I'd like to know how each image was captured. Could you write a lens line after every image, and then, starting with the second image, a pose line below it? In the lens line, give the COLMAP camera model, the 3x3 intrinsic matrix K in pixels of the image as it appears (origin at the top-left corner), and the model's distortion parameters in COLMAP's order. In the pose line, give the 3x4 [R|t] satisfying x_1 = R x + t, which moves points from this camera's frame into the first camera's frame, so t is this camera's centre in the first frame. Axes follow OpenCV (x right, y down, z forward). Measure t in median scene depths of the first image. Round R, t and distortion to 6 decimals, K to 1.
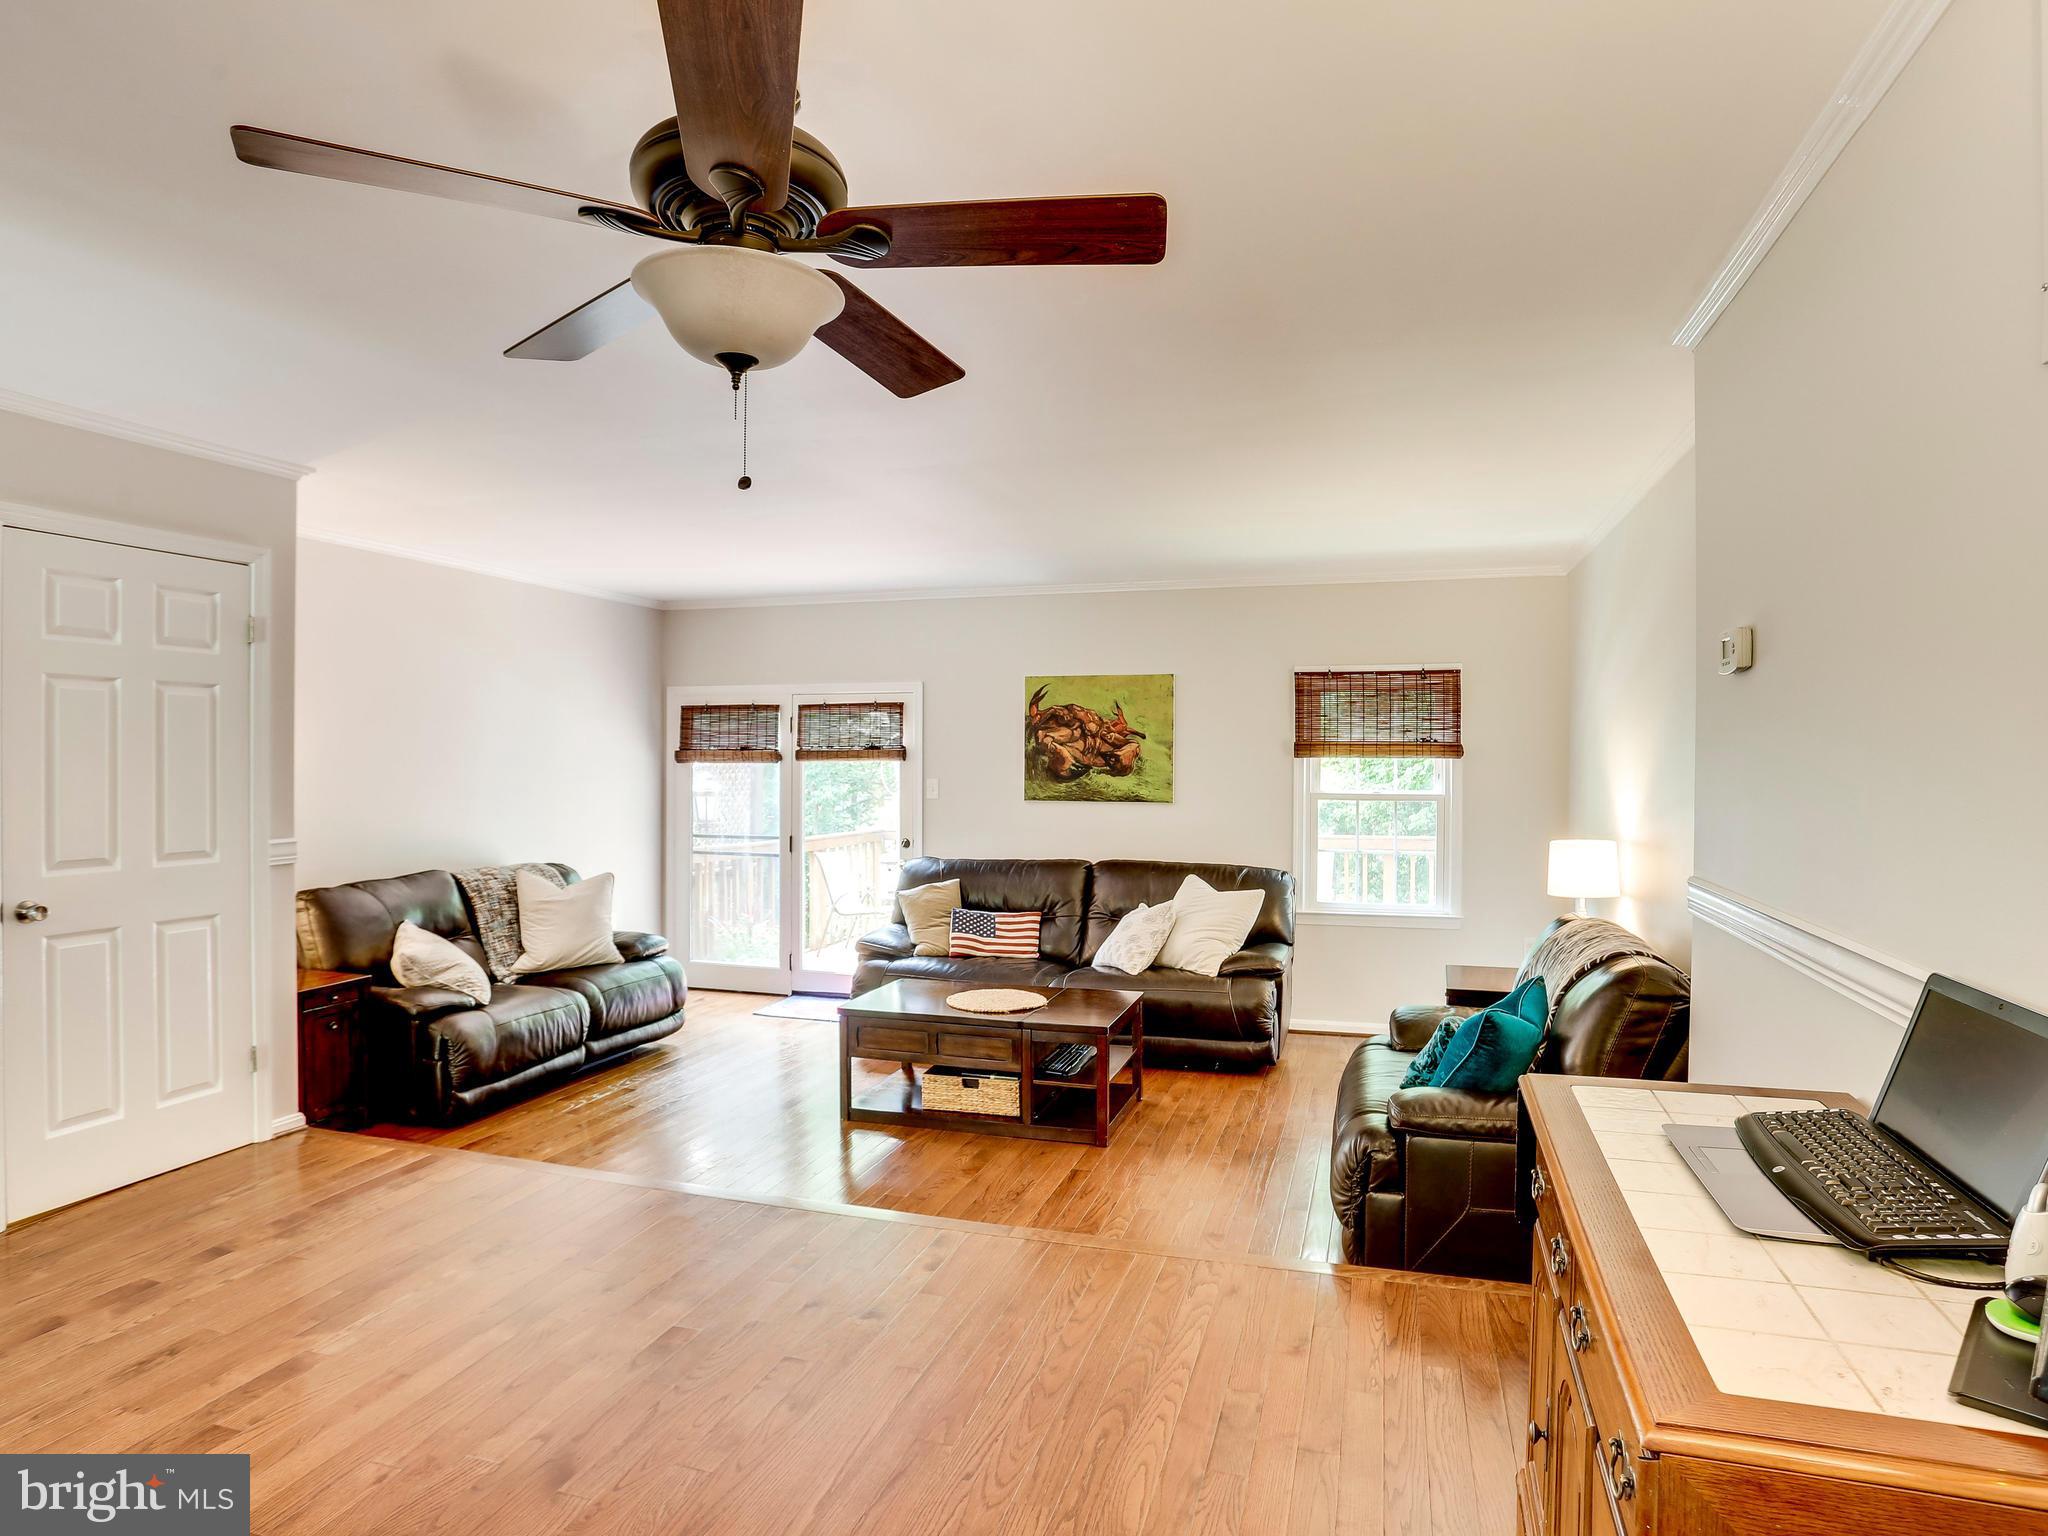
lens RADIAL K [[1141.4, 0, 1041.0], [0, 1141.4, 772.9], [0, 0, 1]] dist [-0.089242, 0.049089]
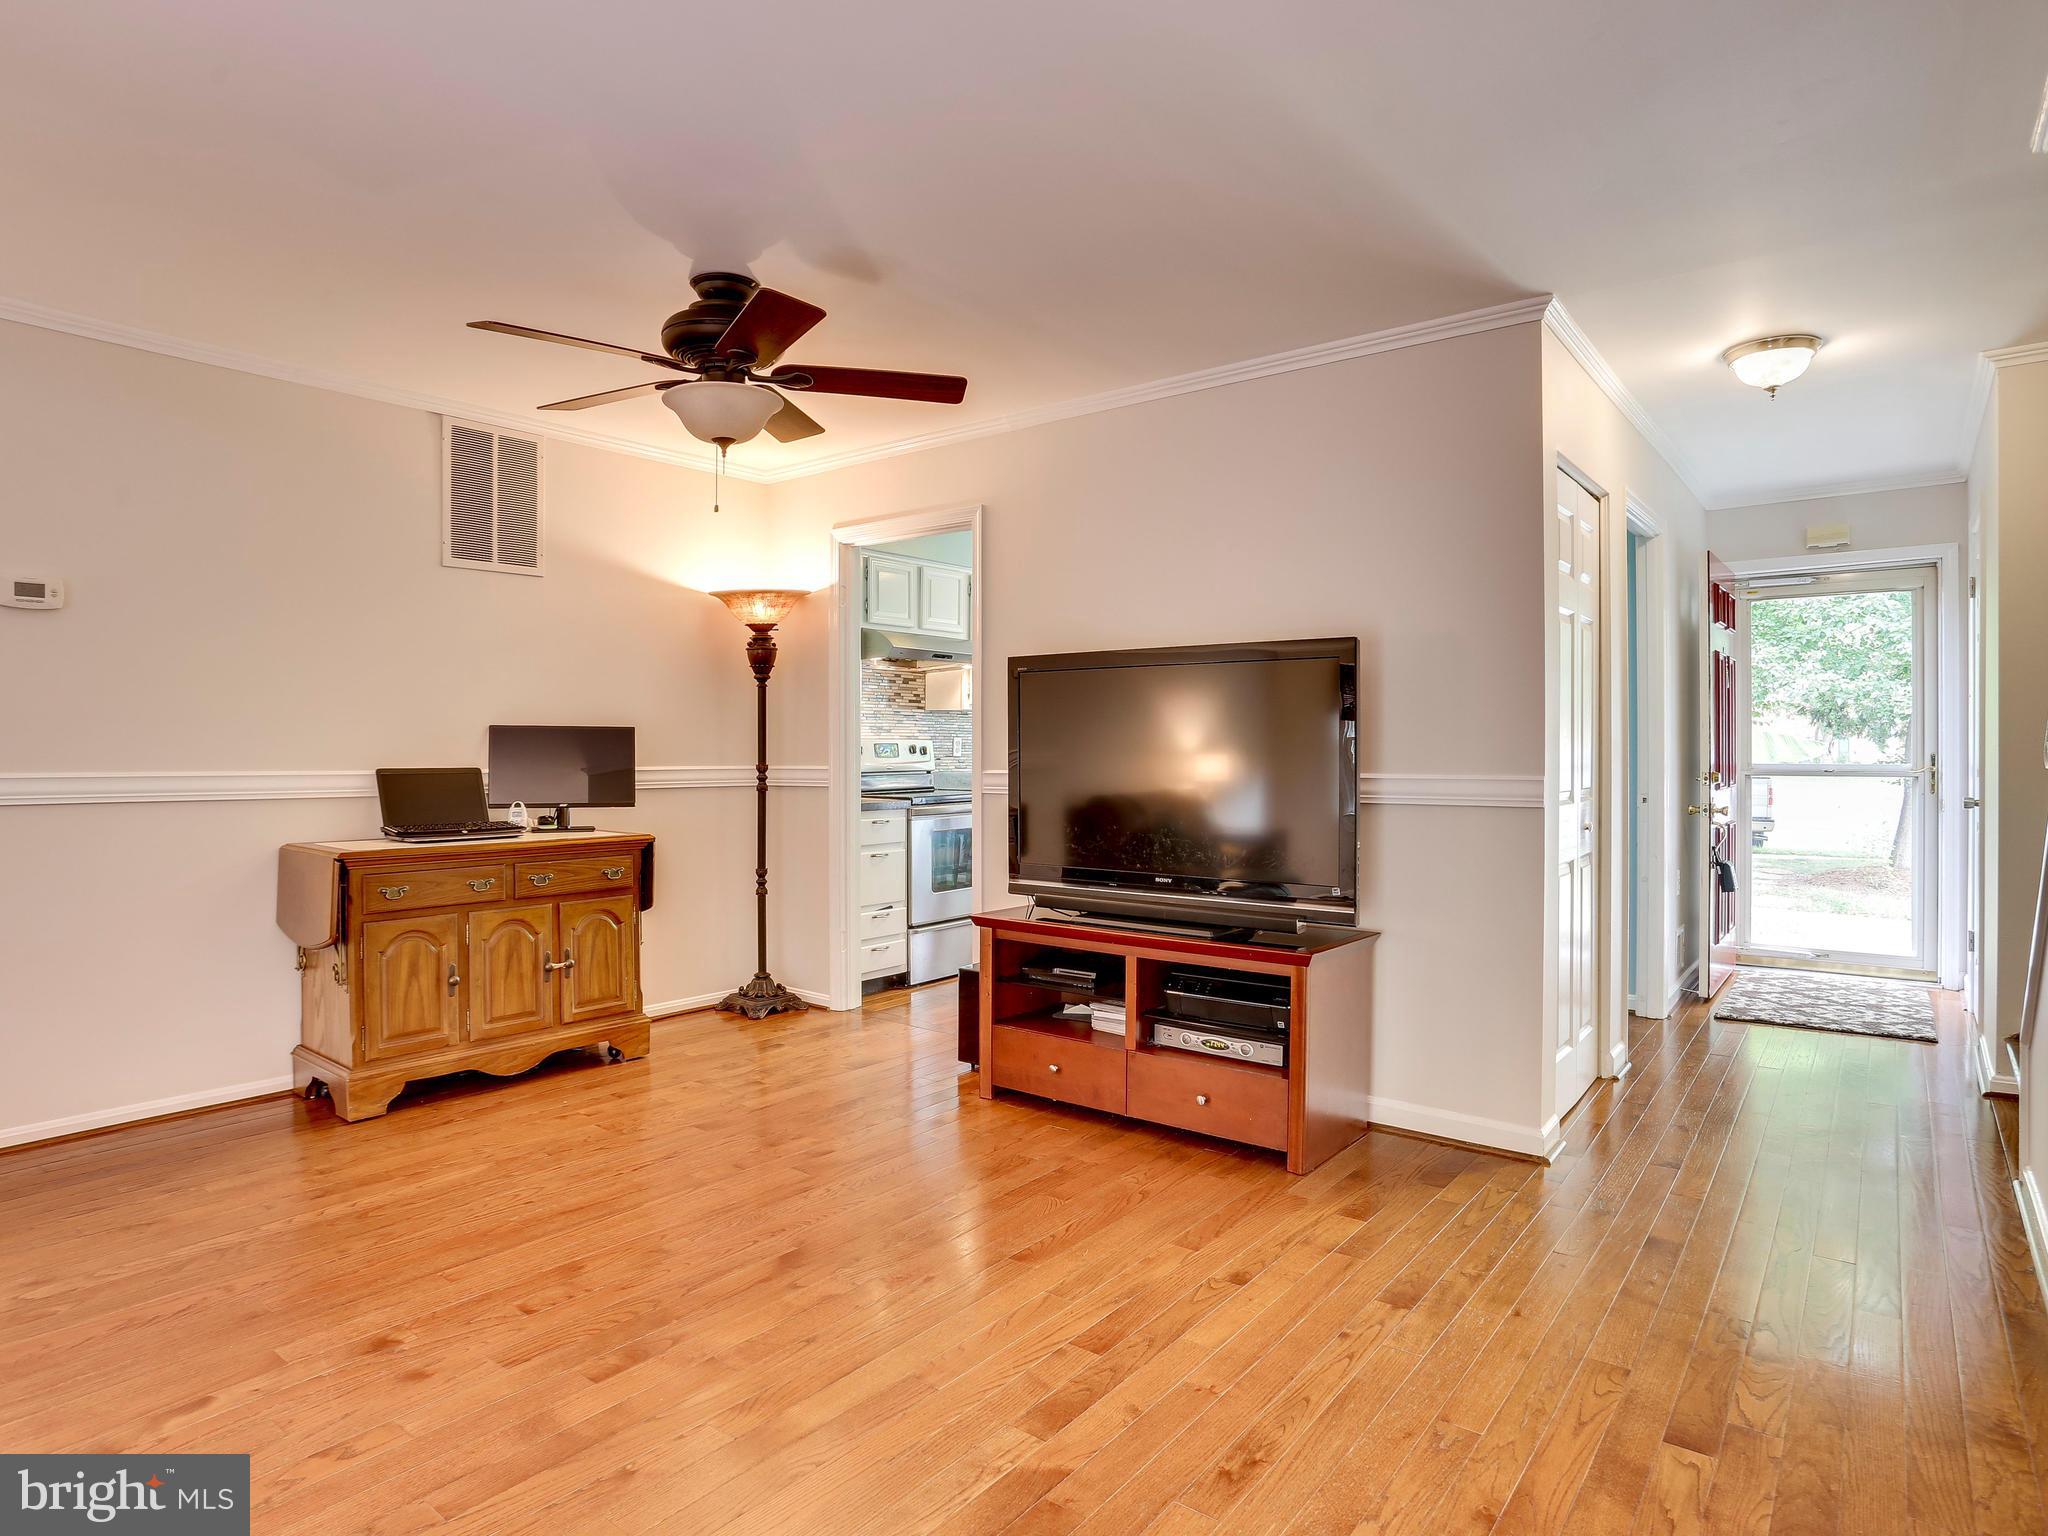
lens RADIAL K [[1140.0, 0, 1039.2], [0, 1140.0, 752.6], [0, 0, 1]] dist [-0.059801, 0.002594]
pose [[-0.933083, -0.003561, 0.359645, -0.974707], [-0.000446, 0.999962, 0.008745, 0.073530], [-0.359662, 0.007999, -0.933048, 1.765951]]
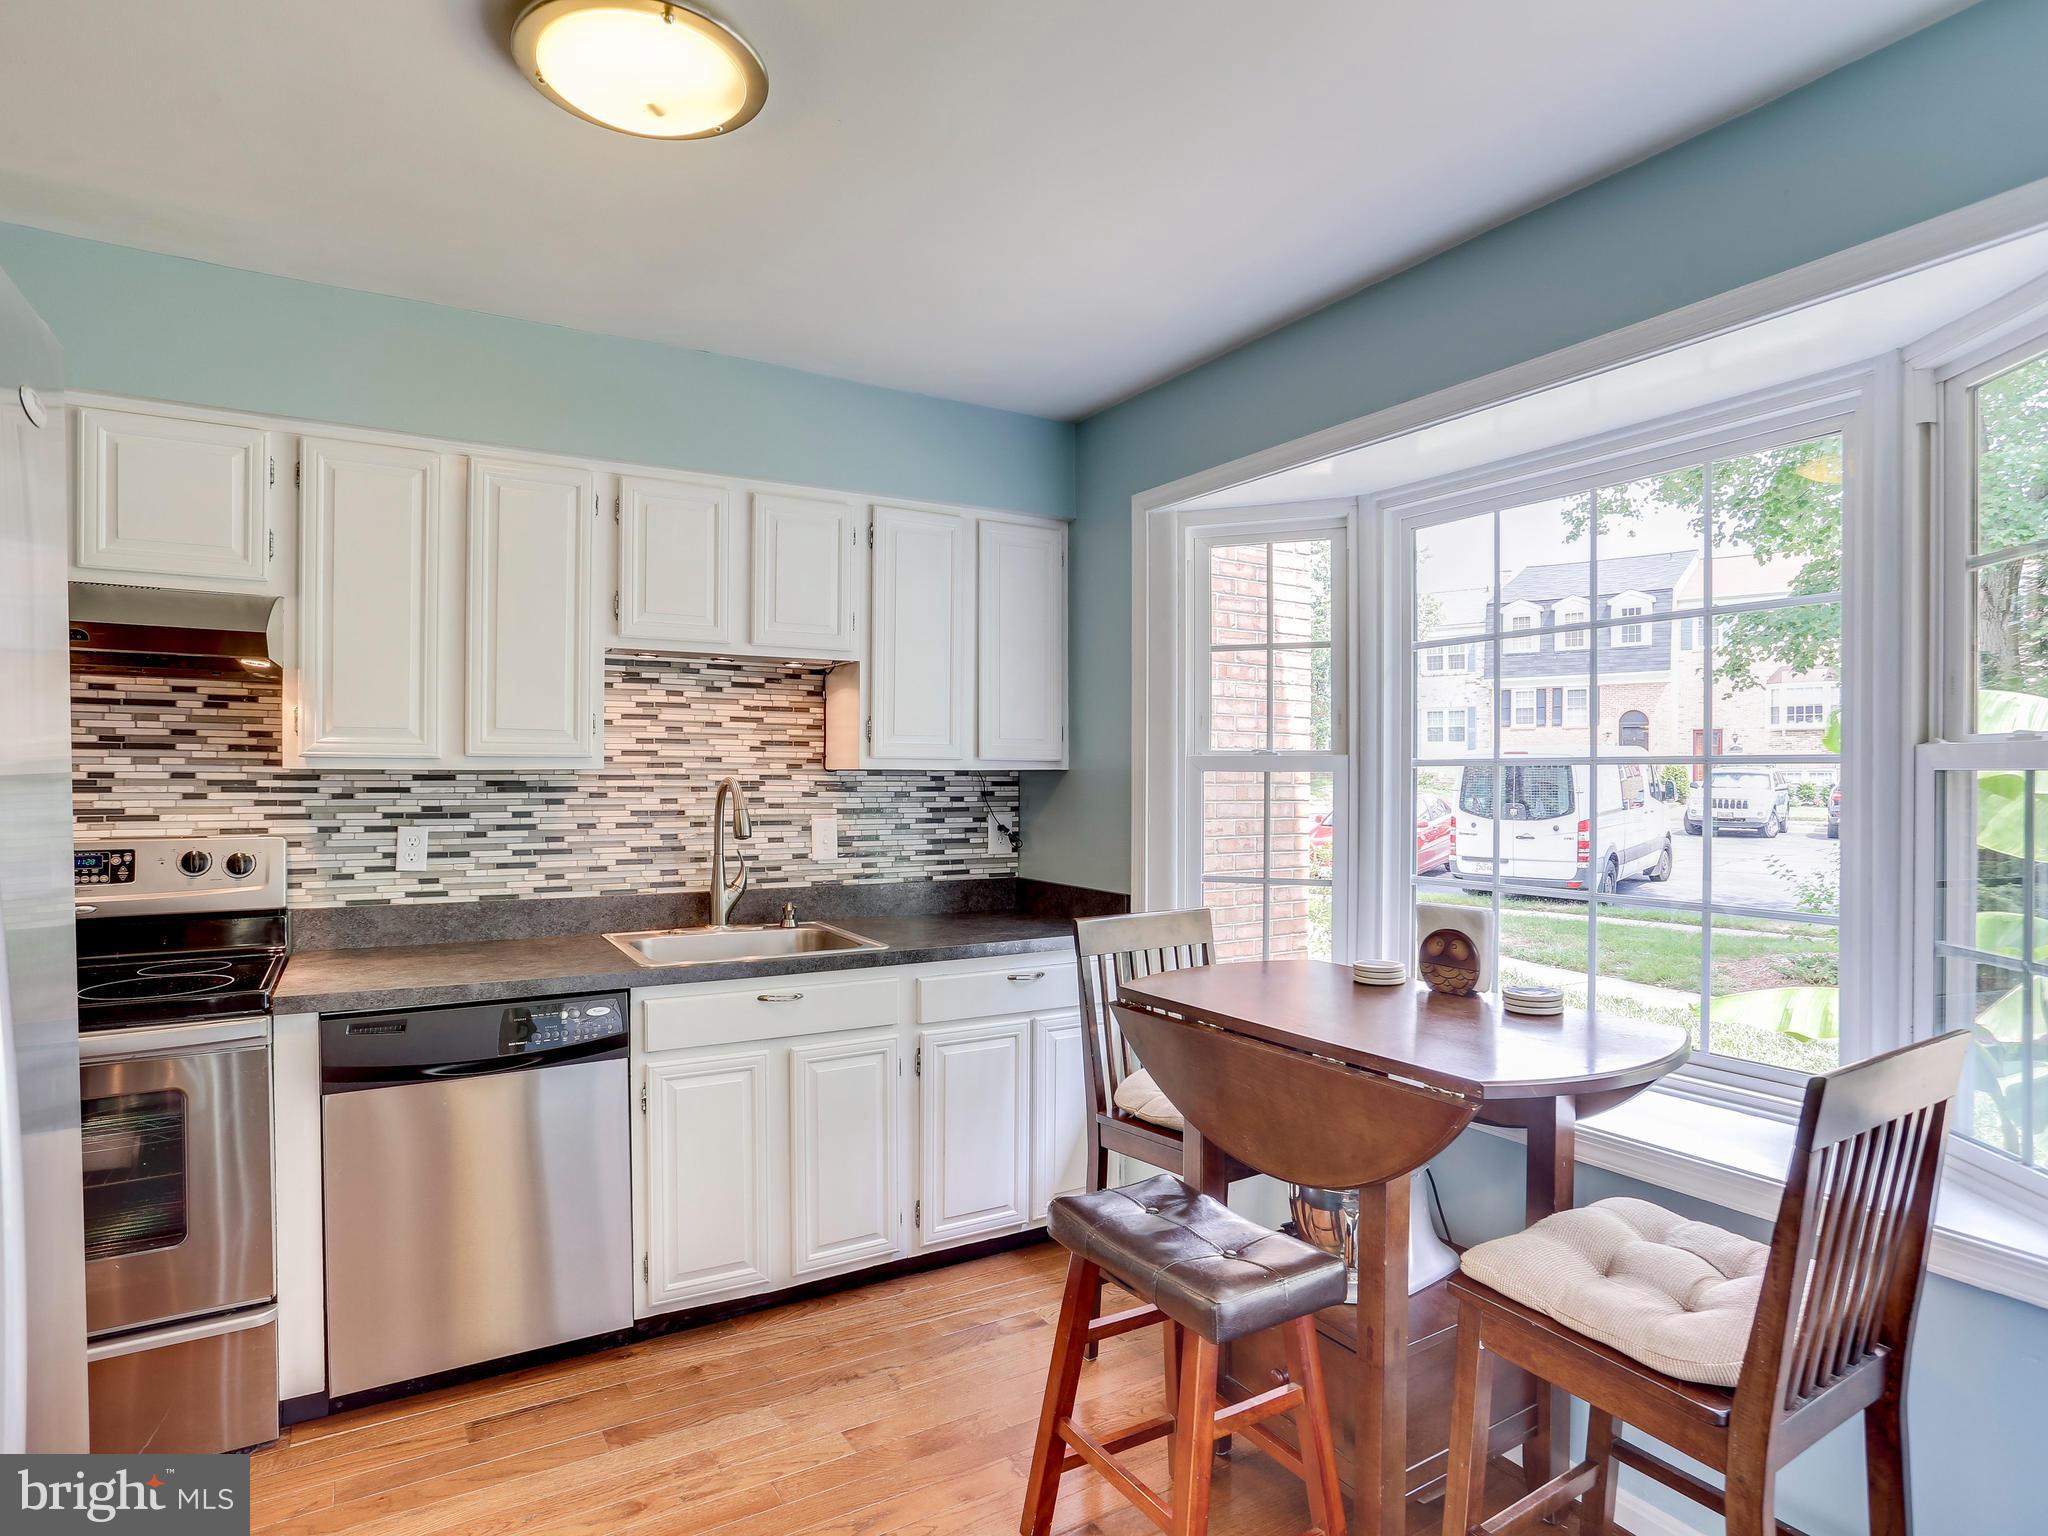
lens RADIAL K [[1141.4, 0, 1041.0], [0, 1141.4, 772.9], [0, 0, 1]] dist [-0.089242, 0.049089]
pose [[-0.743871, -0.006142, 0.668295, -1.076720], [-0.005363, 0.999980, 0.003220, -0.003310], [-0.668302, -0.001189, -0.743889, -0.282739]]
